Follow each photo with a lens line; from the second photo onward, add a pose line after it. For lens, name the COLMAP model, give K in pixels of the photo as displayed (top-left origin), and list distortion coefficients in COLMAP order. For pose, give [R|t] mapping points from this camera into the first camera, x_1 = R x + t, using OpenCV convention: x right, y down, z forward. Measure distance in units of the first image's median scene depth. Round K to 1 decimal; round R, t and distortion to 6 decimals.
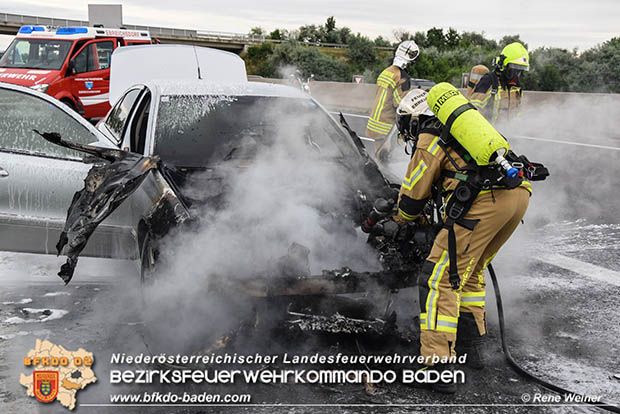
lens RADIAL K [[854.1, 0, 310.0], [0, 854.1, 207.0], [0, 0, 1]] dist [0.163802, 0.072601]
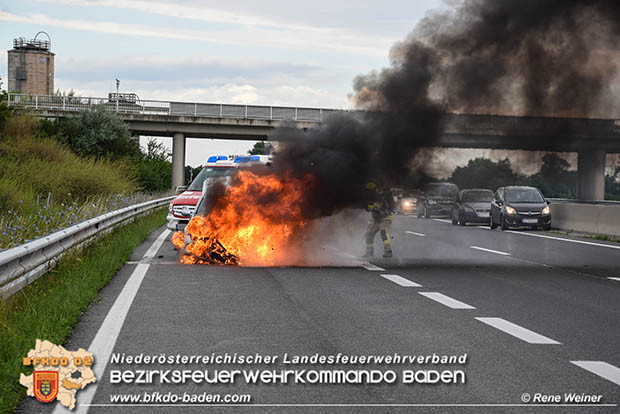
lens RADIAL K [[2252.5, 0, 310.0], [0, 2252.5, 207.0], [0, 0, 1]] dist [1.225068, 1.164619]
pose [[0.945372, -0.005408, -0.325949, 0.782363], [-0.044824, 0.988209, -0.146401, 0.297592], [0.322898, 0.153013, 0.933983, -1.770209]]
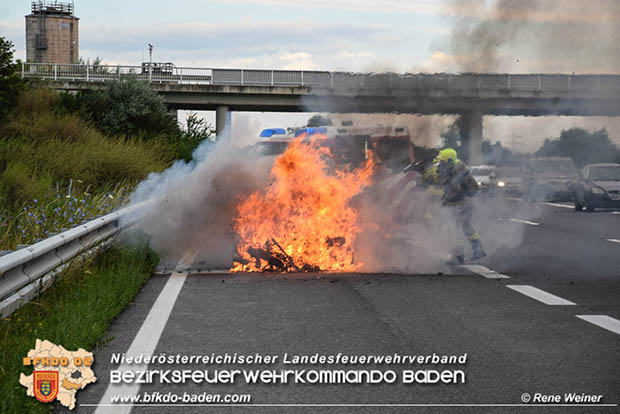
lens RADIAL K [[2533.5, 0, 310.0], [0, 2533.5, 207.0], [0, 0, 1]] dist [1.361285, 4.401570]
pose [[0.936842, -0.021711, -0.349077, 0.639798], [-0.028782, 0.989900, -0.138813, 0.240724], [0.348565, 0.140094, 0.926756, -1.426941]]
